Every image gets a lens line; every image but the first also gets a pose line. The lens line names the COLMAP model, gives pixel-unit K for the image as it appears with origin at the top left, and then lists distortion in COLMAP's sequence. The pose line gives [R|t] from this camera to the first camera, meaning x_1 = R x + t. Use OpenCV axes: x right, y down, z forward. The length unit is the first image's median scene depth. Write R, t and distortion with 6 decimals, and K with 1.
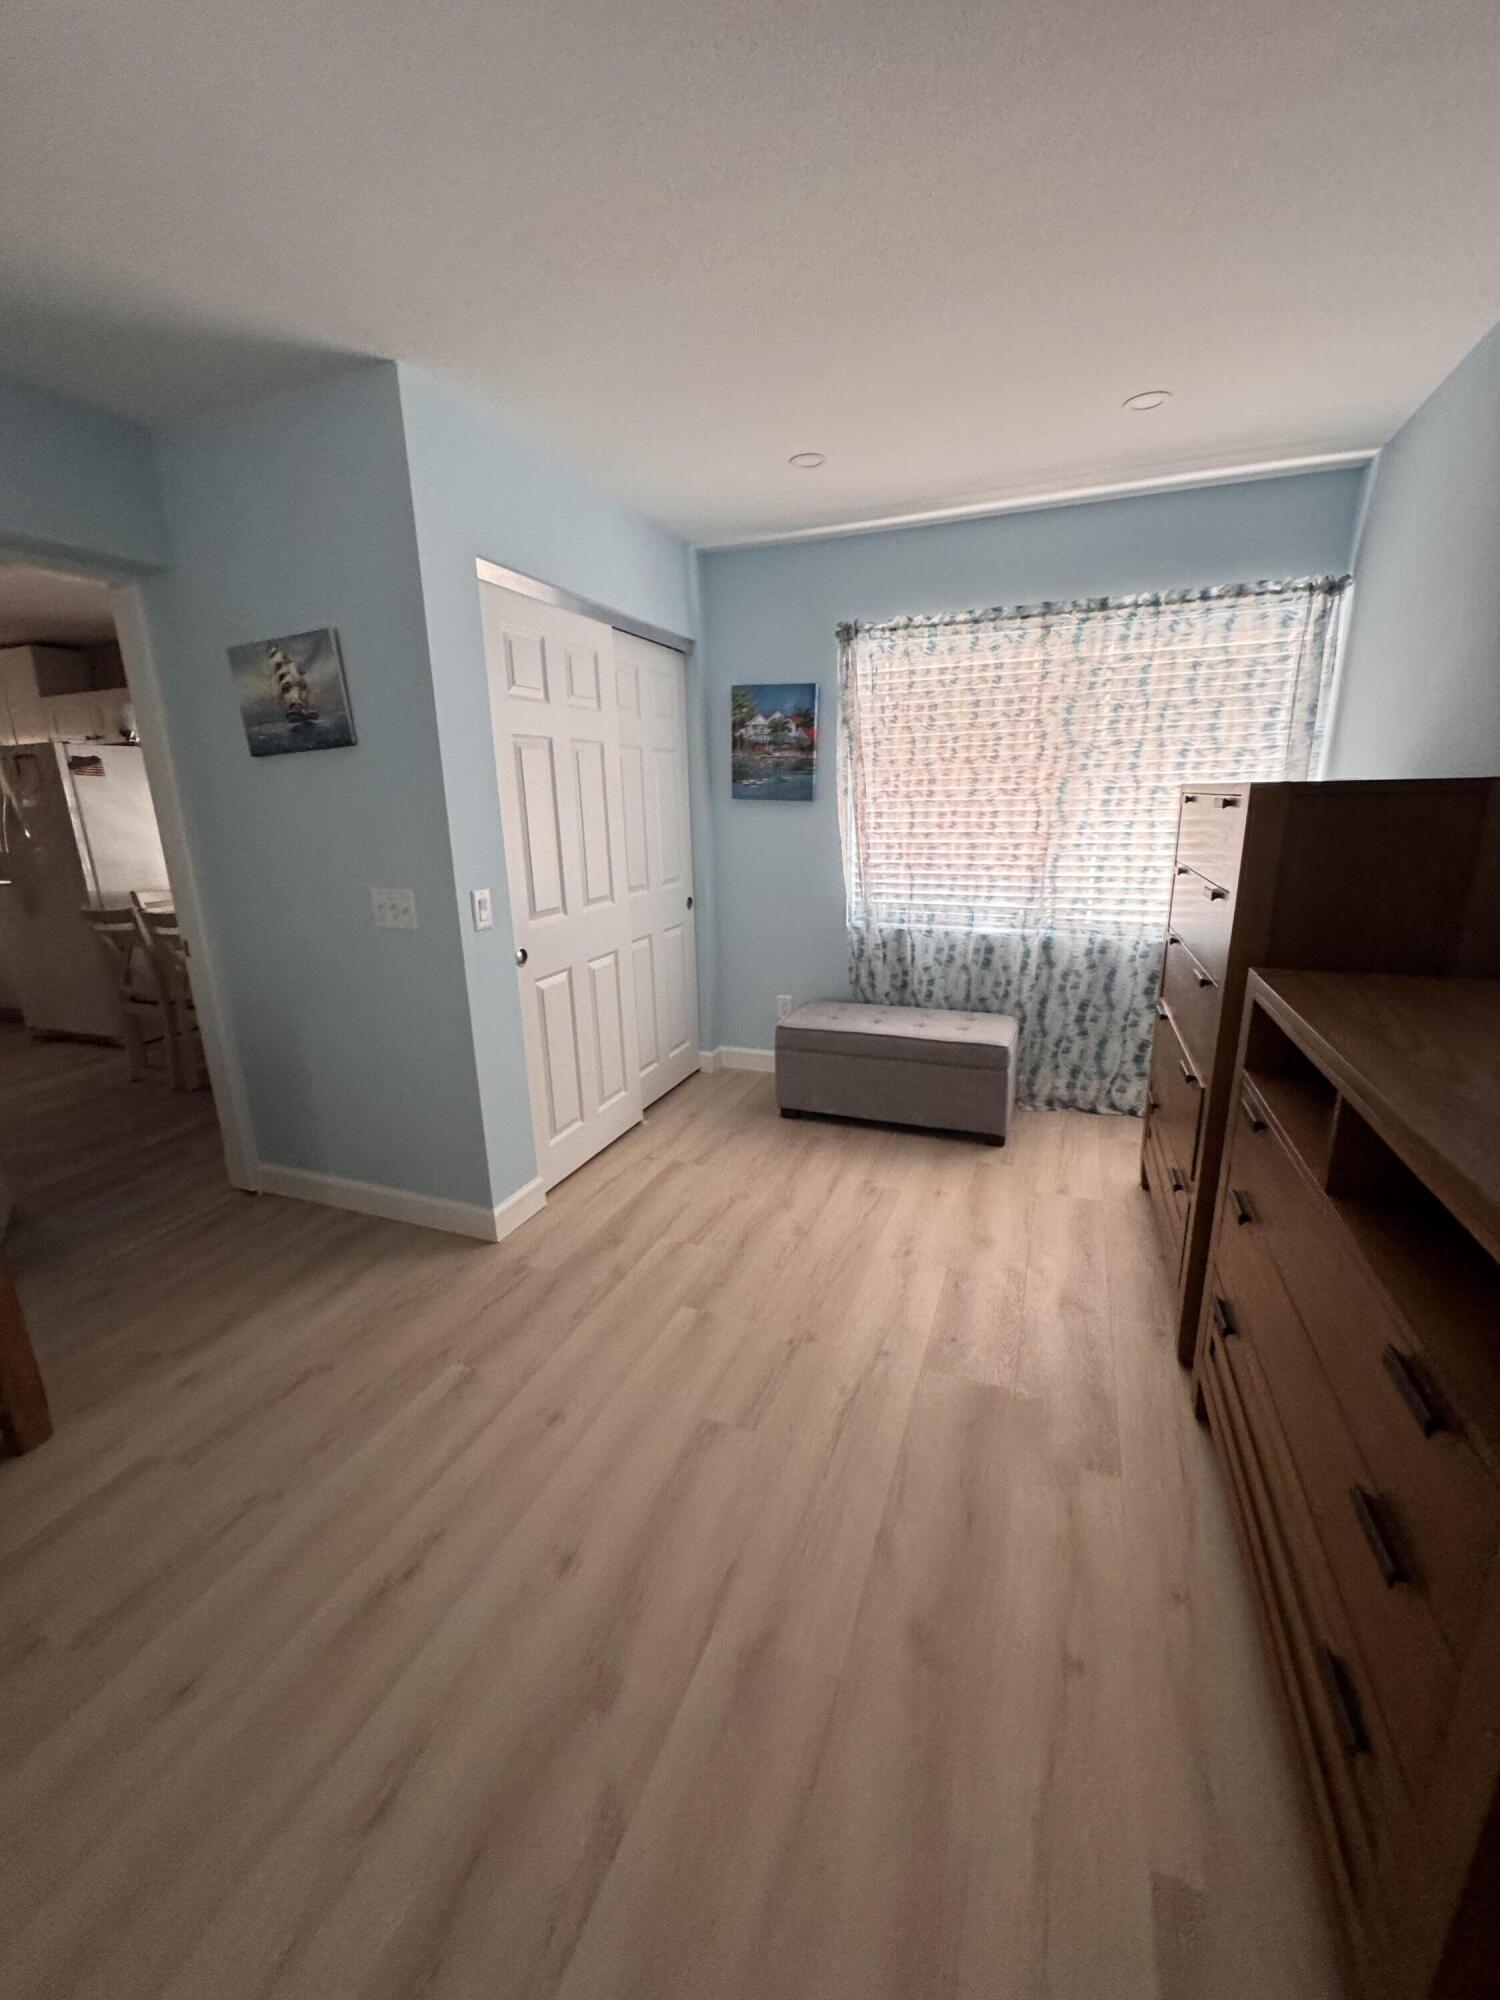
lens RADIAL K [[798.3, 0, 750.1], [0, 798.3, 1001.6], [0, 0, 1]] dist [-0.001615, -0.000215]
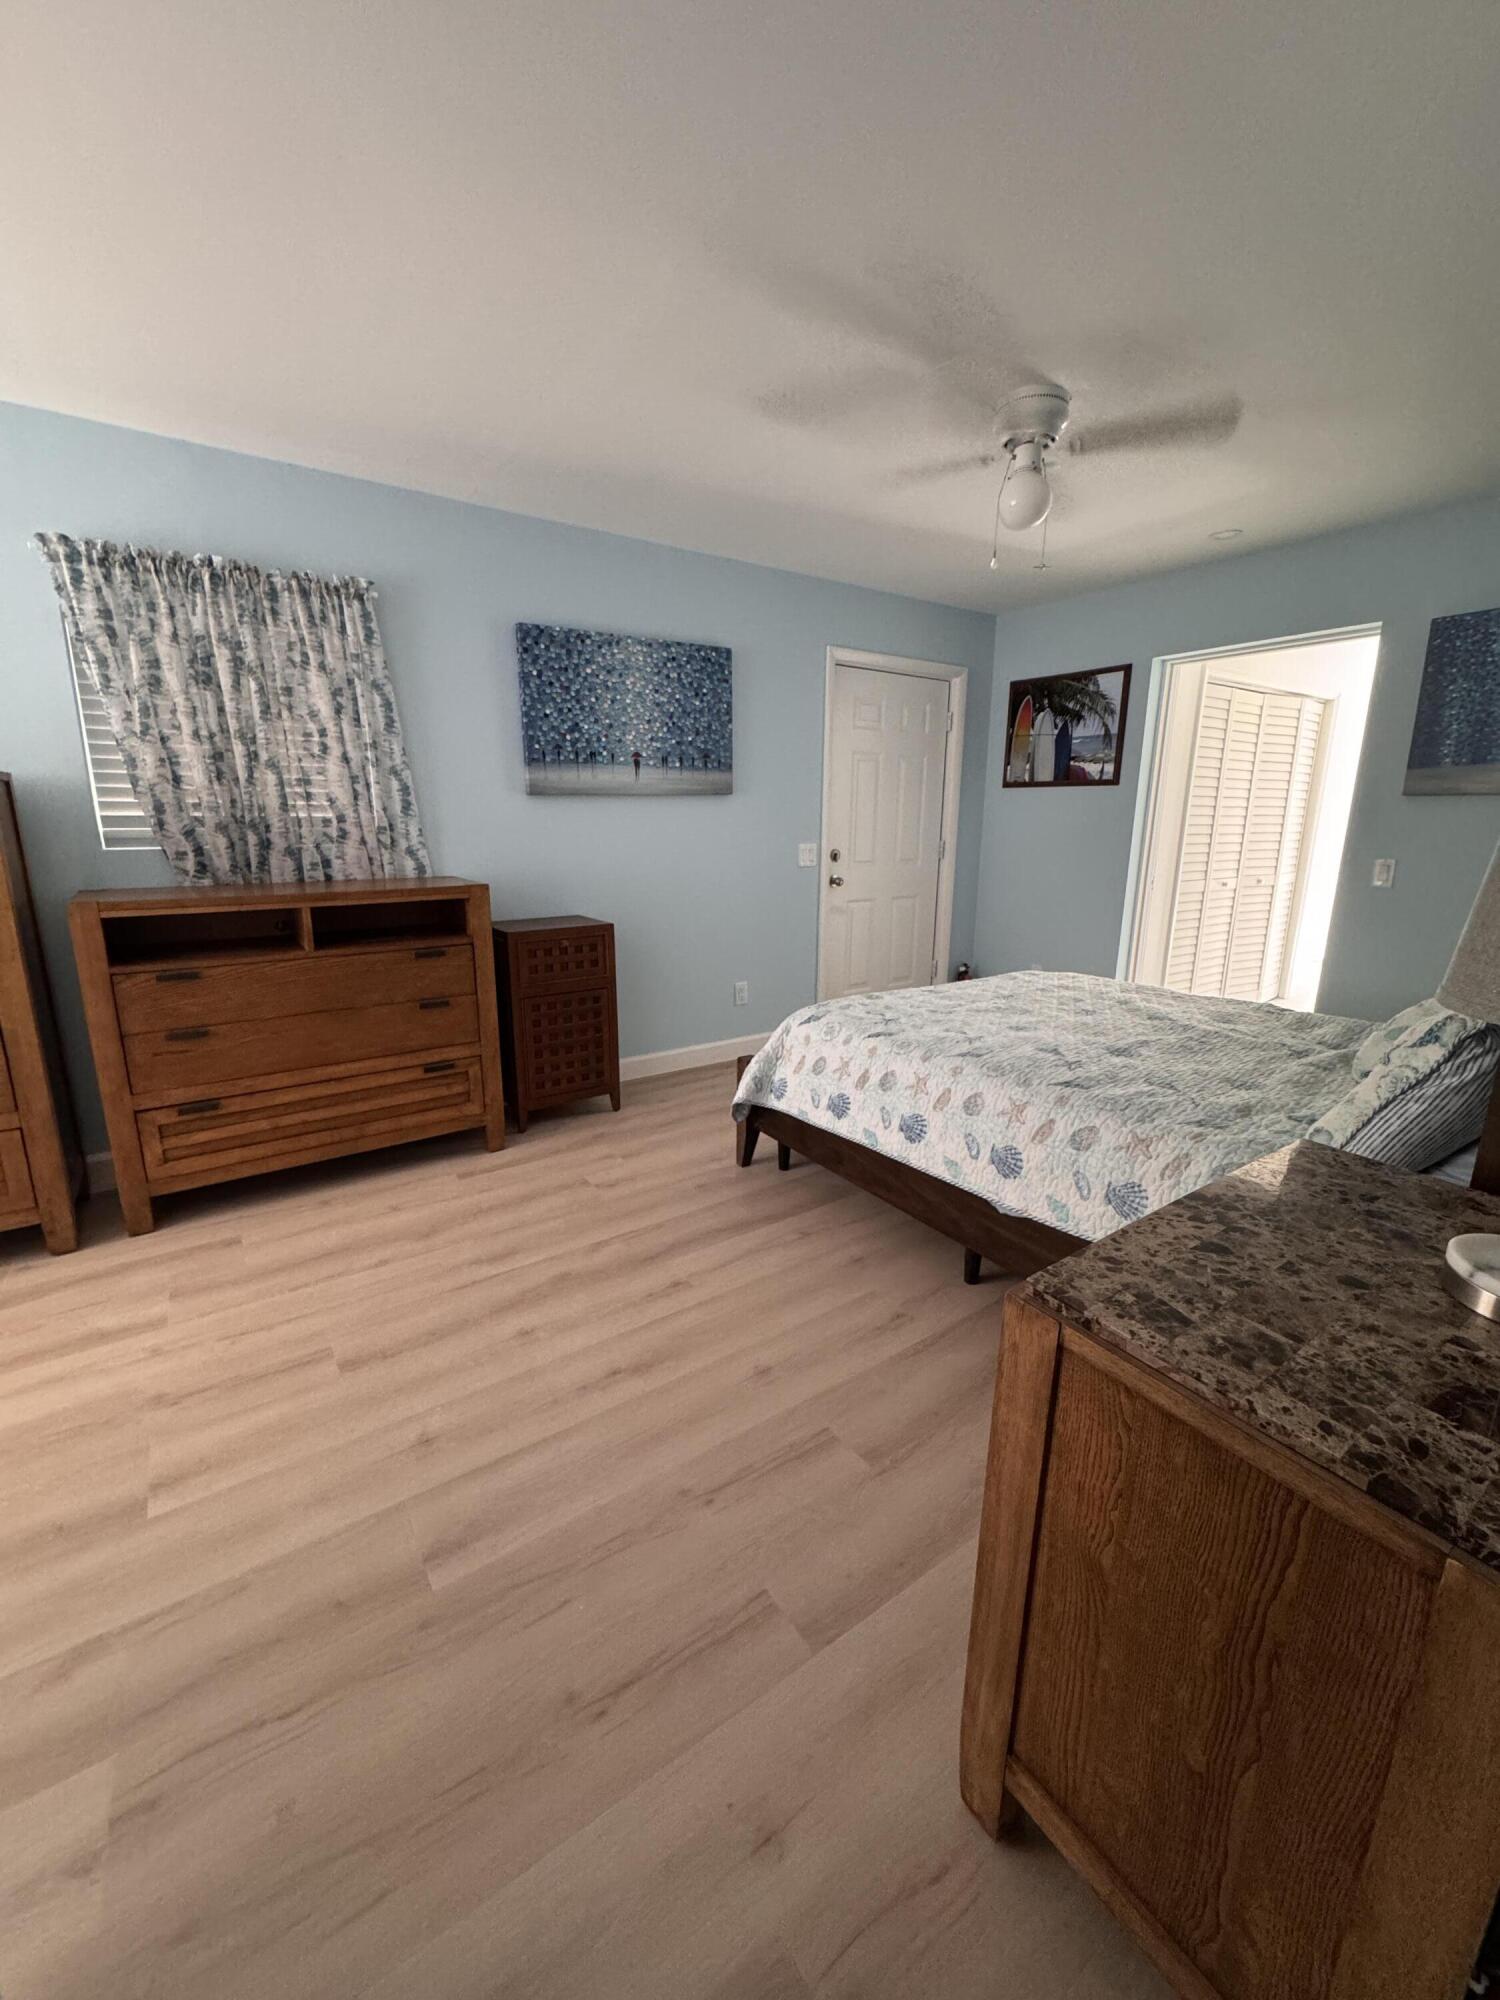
lens RADIAL K [[798.3, 0, 744.7], [0, 798.3, 996.0], [0, 0, 1]] dist [-0.001615, -0.000215]
pose [[-0.836523, -0.108292, 0.537124, -0.547521], [0.148373, 0.898882, 0.412306, -0.139677], [-0.527460, 0.424598, -0.735868, 0.700353]]
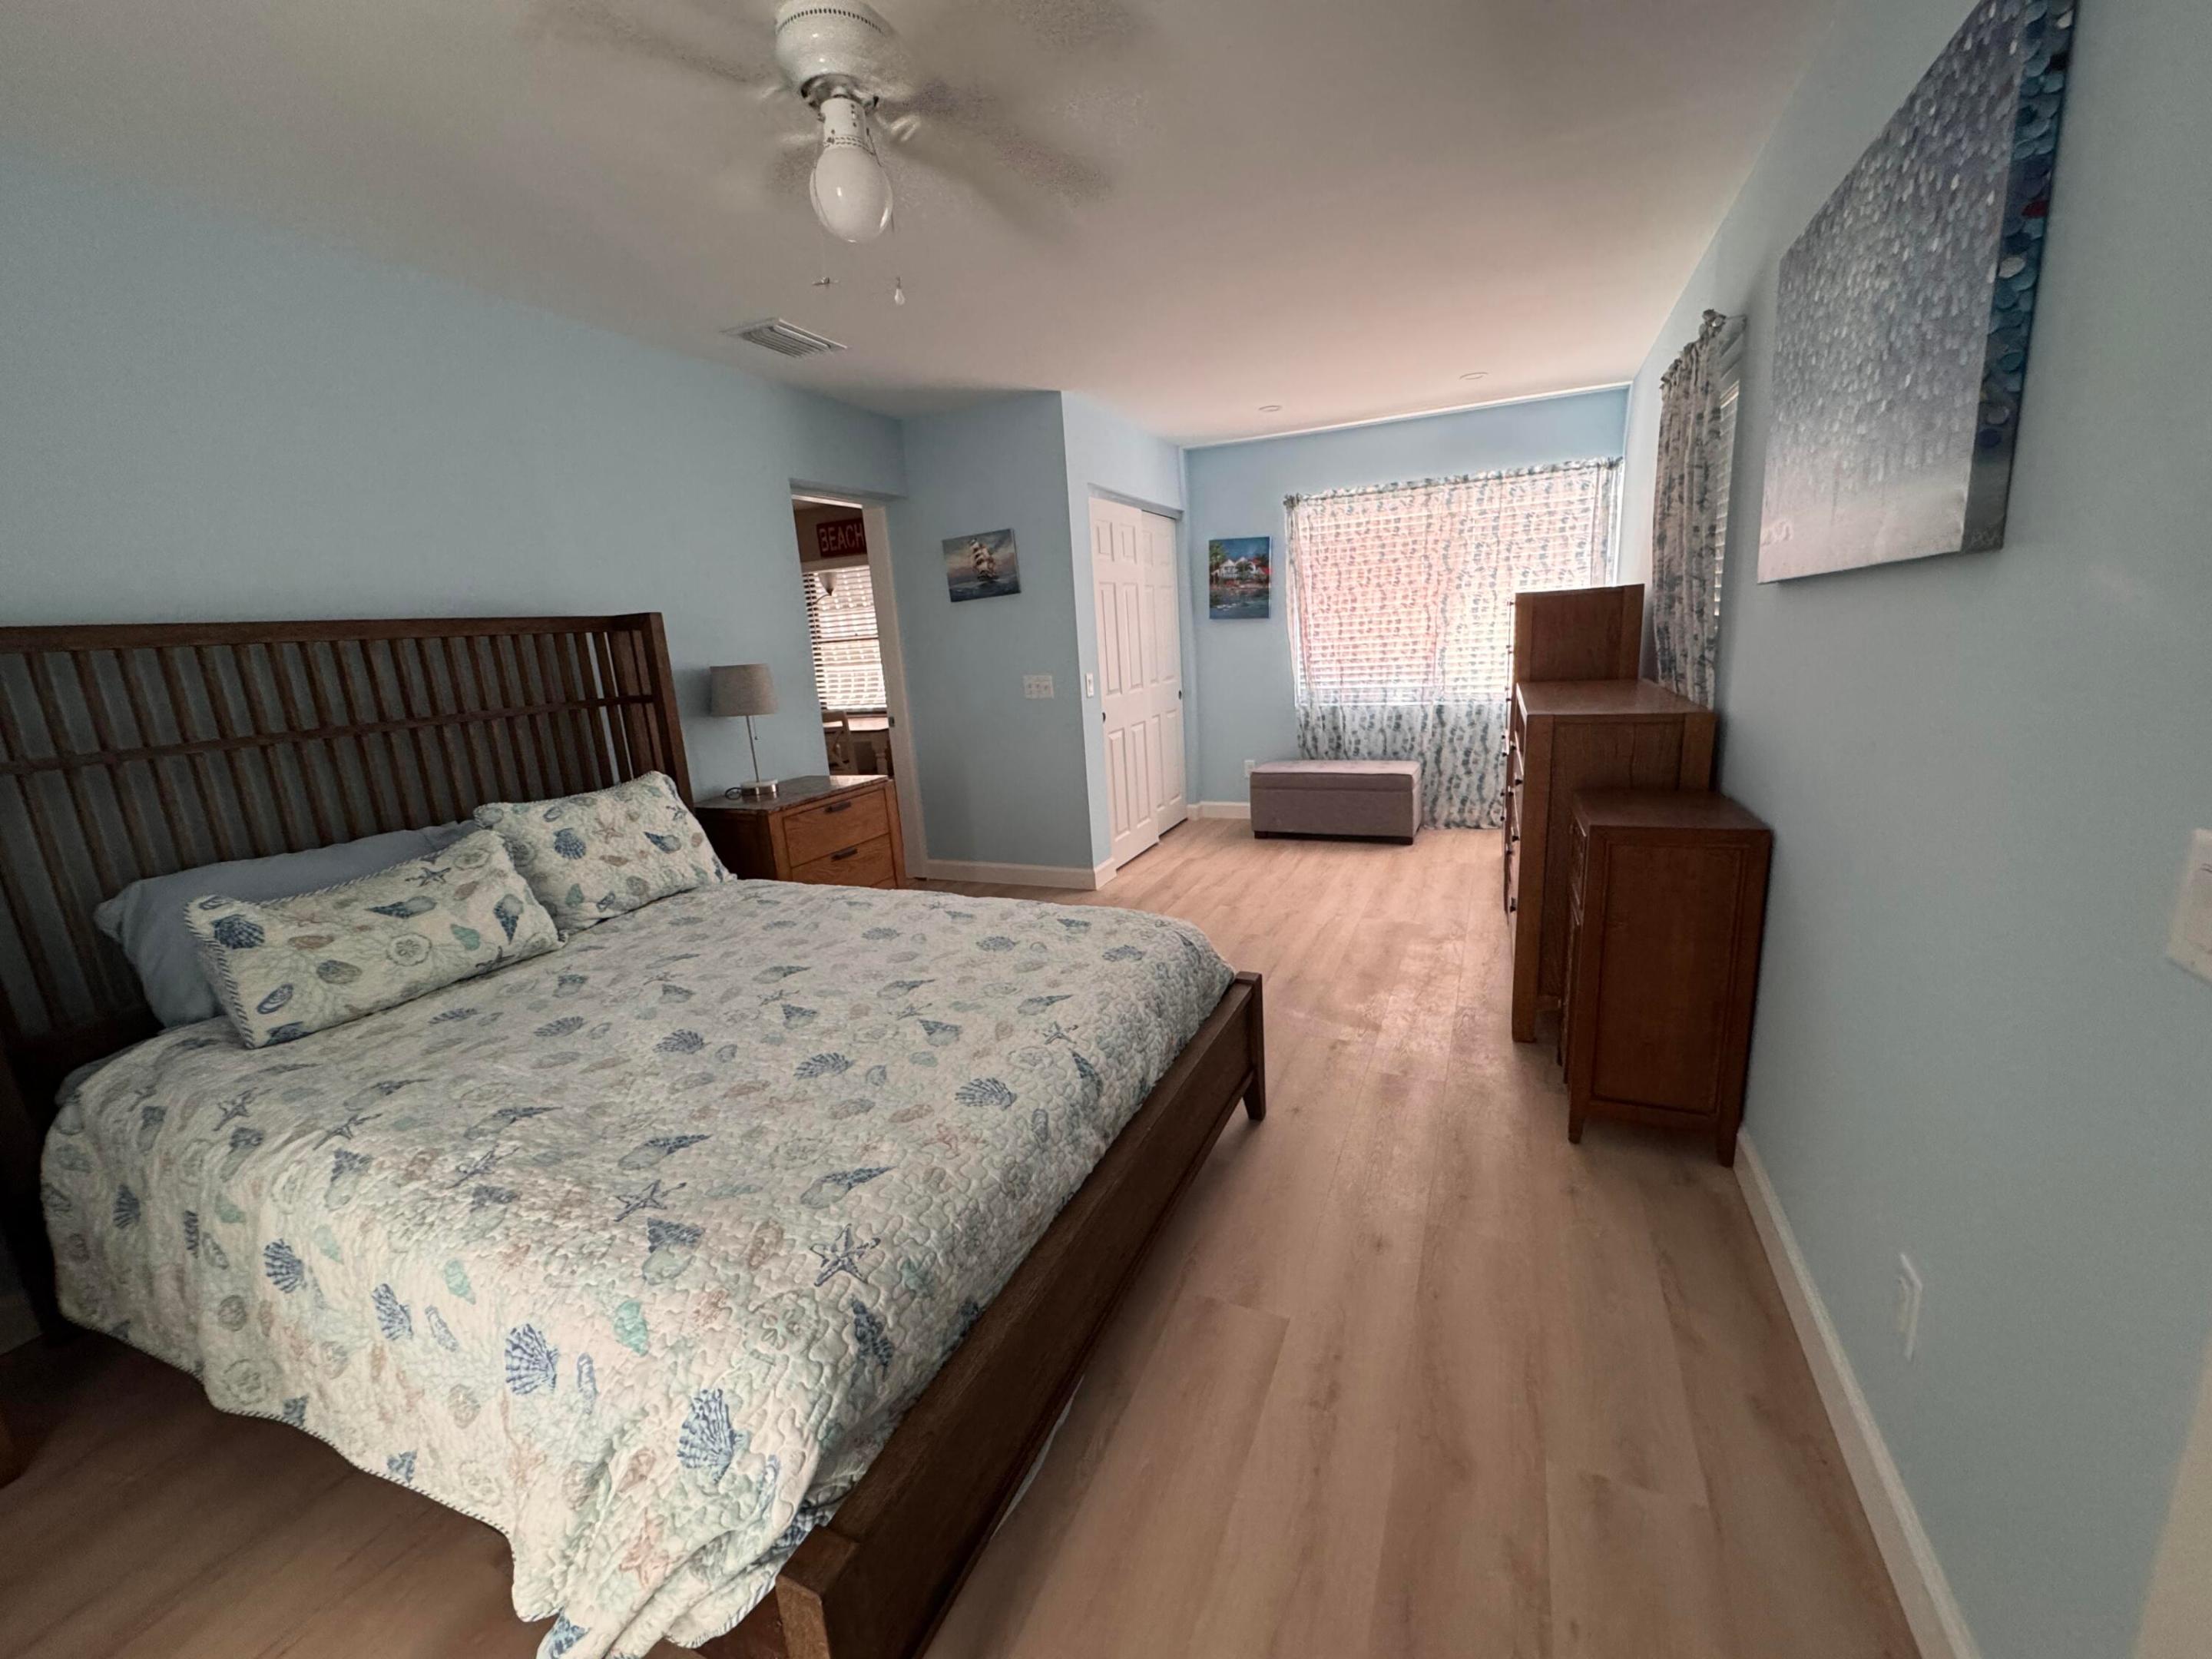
lens RADIAL K [[882.9, 0, 1105.6], [0, 882.9, 833.8], [0, 0, 1]] dist [-0.001615, -0.000215]
pose [[0.998190, -0.028674, -0.052863, -0.153803], [0.027286, 0.999268, -0.026803, 0.182984], [0.053592, 0.025312, 0.998242, -0.630158]]
